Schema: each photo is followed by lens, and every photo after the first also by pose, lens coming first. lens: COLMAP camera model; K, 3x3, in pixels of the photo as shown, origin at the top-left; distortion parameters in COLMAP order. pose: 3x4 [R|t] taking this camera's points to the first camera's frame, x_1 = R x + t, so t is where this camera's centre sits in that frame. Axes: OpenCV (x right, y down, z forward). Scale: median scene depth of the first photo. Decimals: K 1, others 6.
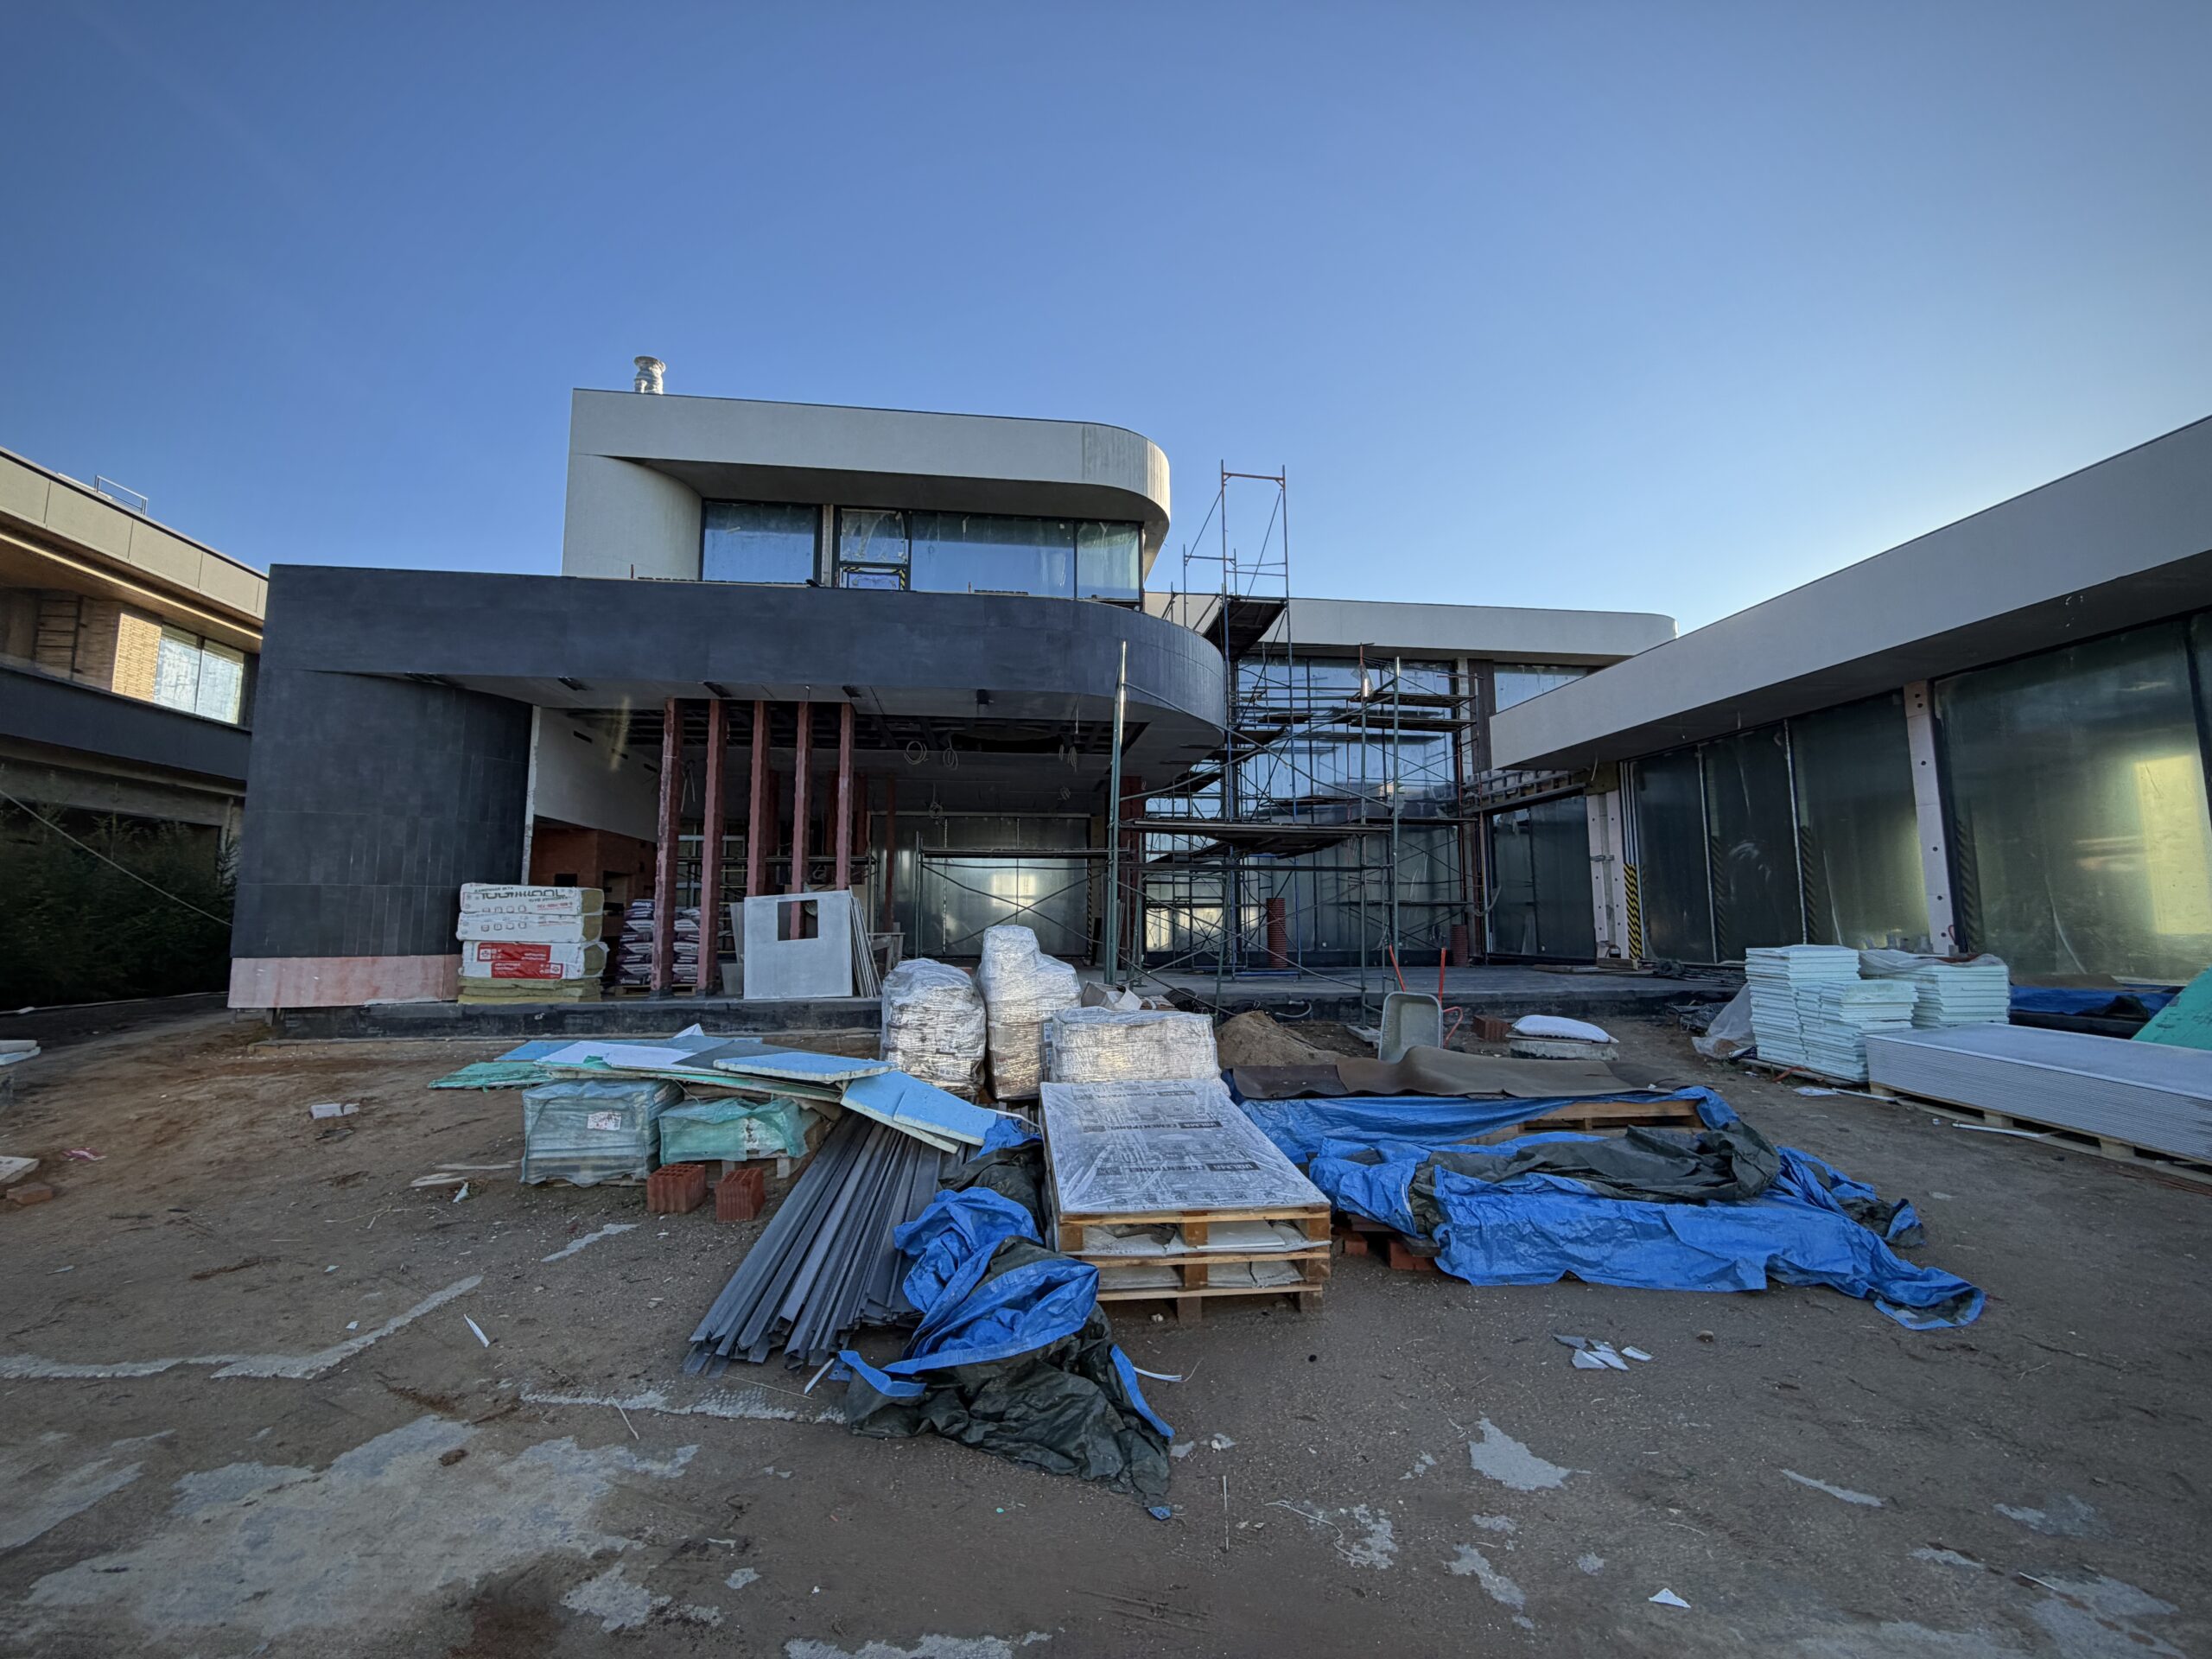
lens RADIAL K [[880.2, 0, 1101.1], [0, 880.2, 830.4], [0, 0, 1]] dist [-0.000776, -0.000083]
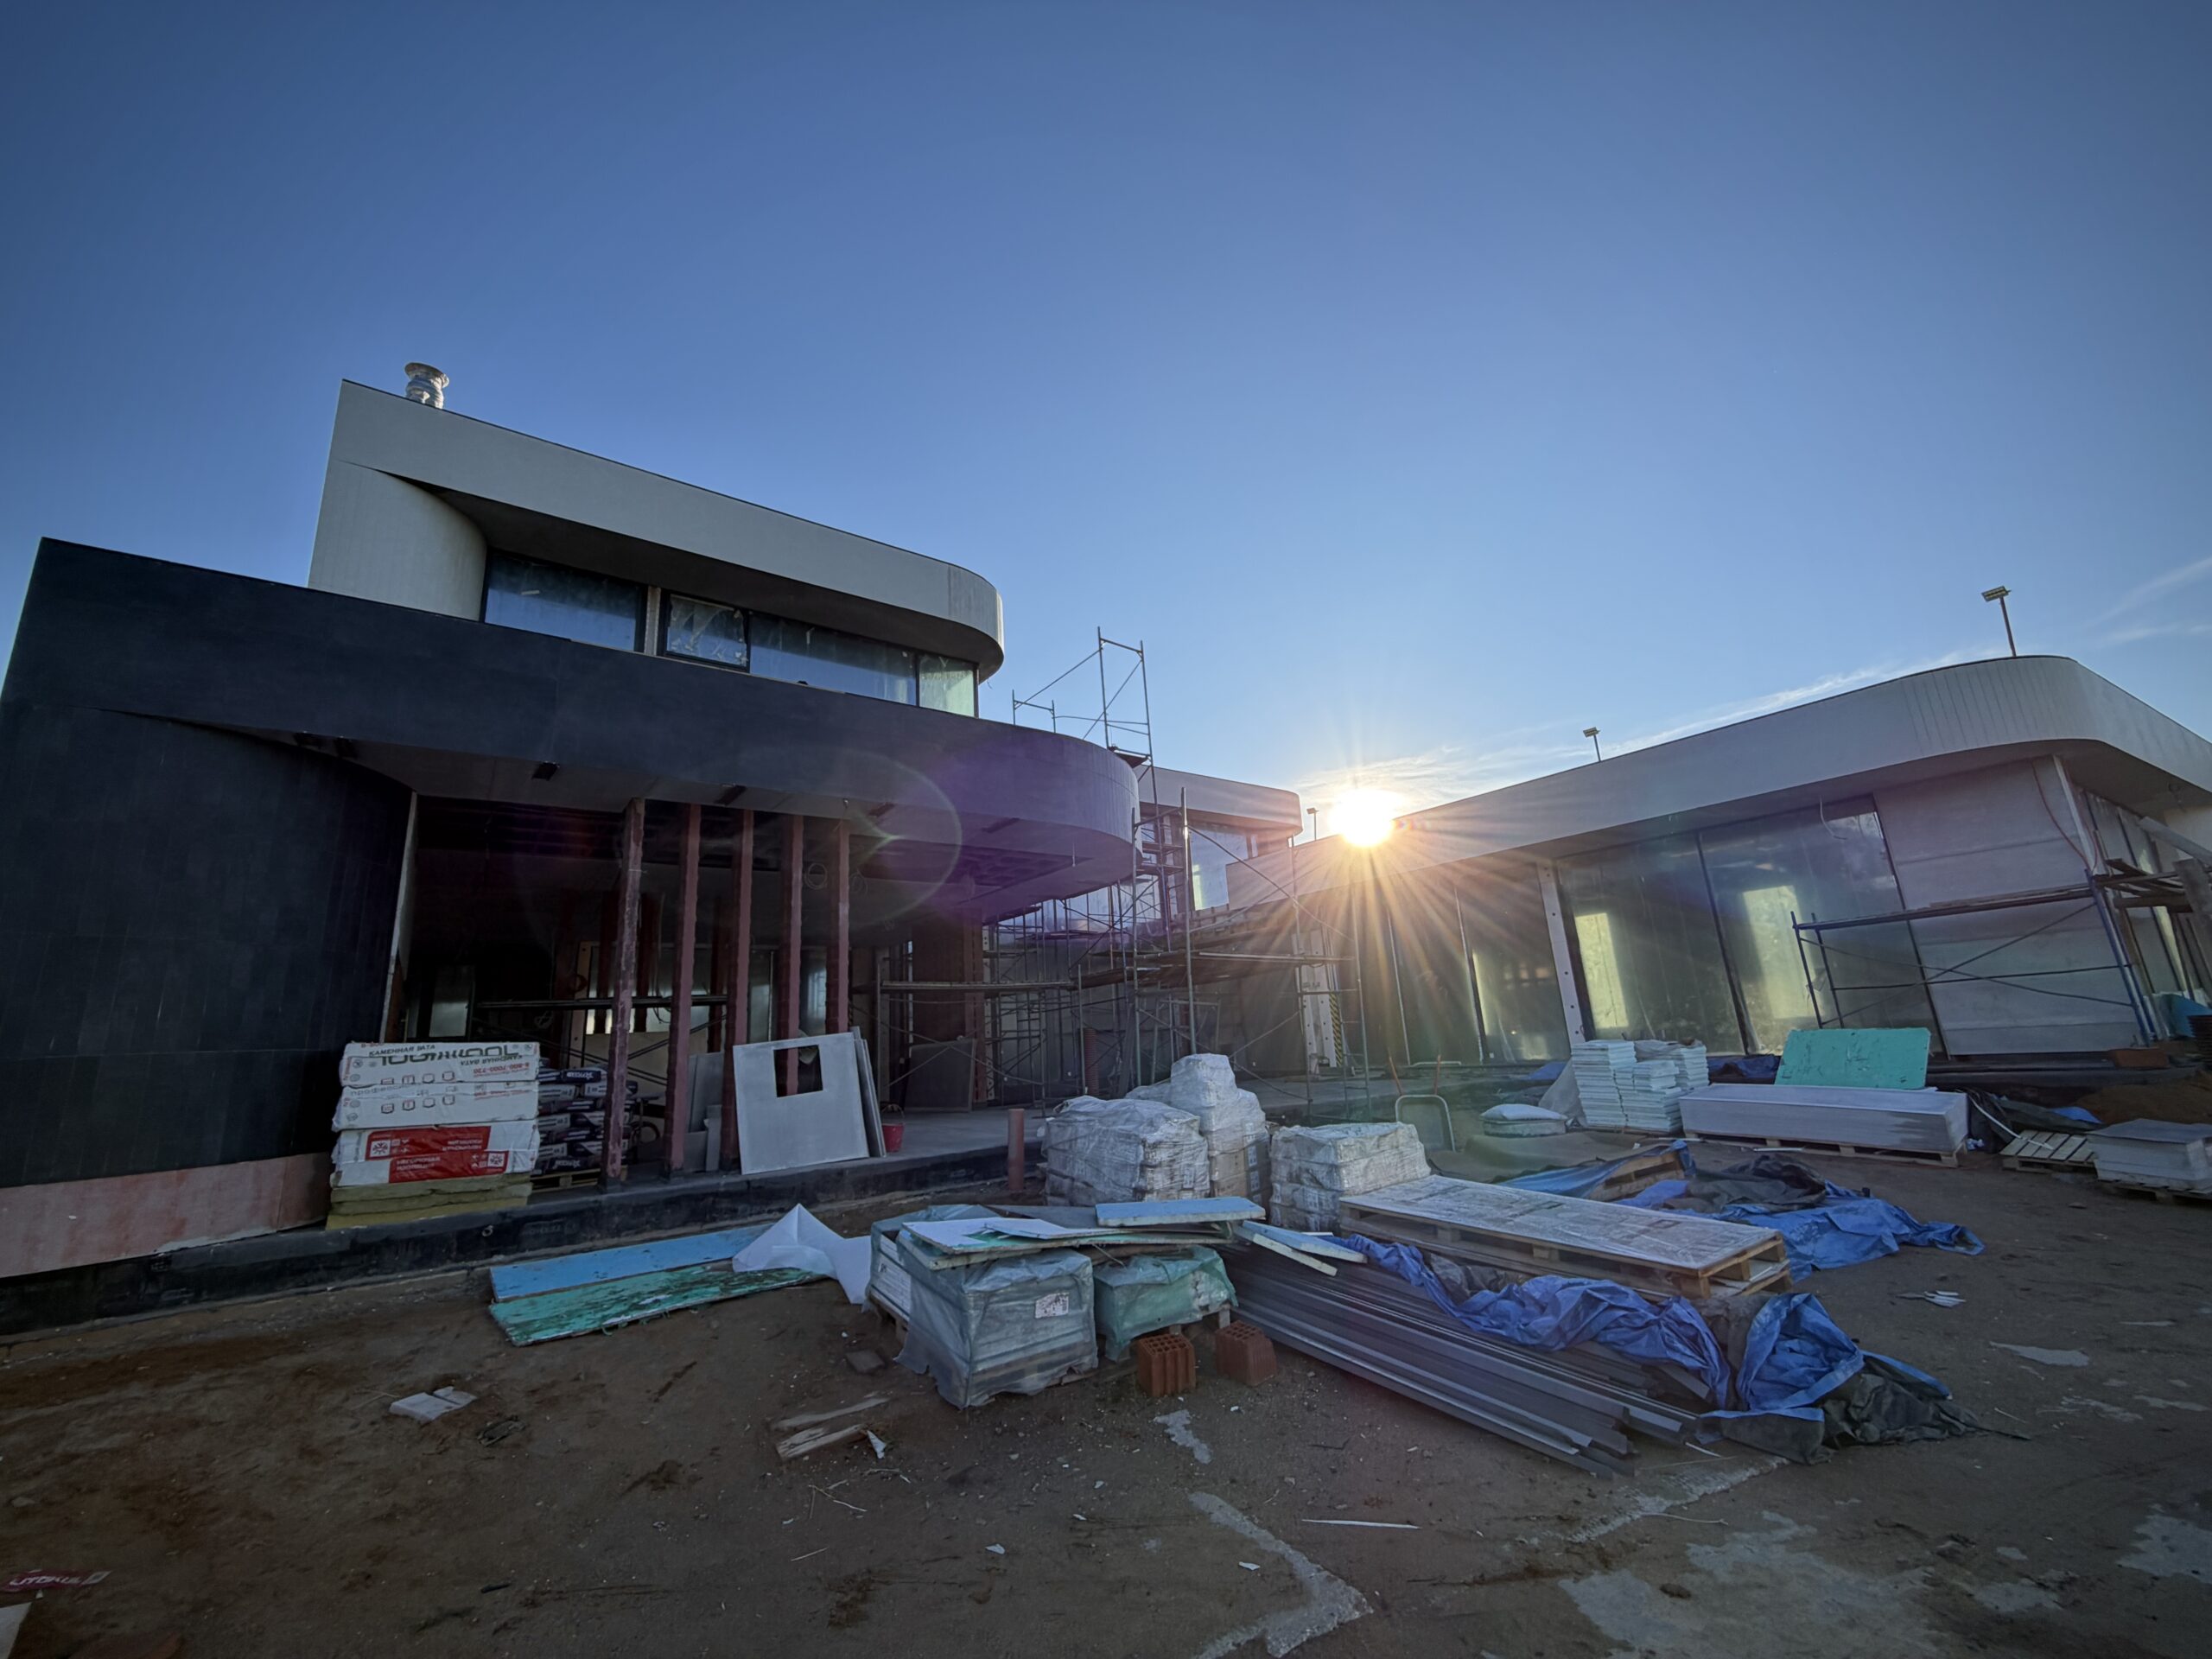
lens RADIAL K [[880.2, 0, 1101.1], [0, 880.2, 830.4], [0, 0, 1]] dist [-0.000776, -0.000083]
pose [[0.869840, 0.069217, 0.488454, -0.566312], [0.005501, 0.988686, -0.149898, 0.002556], [-0.493303, 0.133074, 0.859618, 0.108050]]
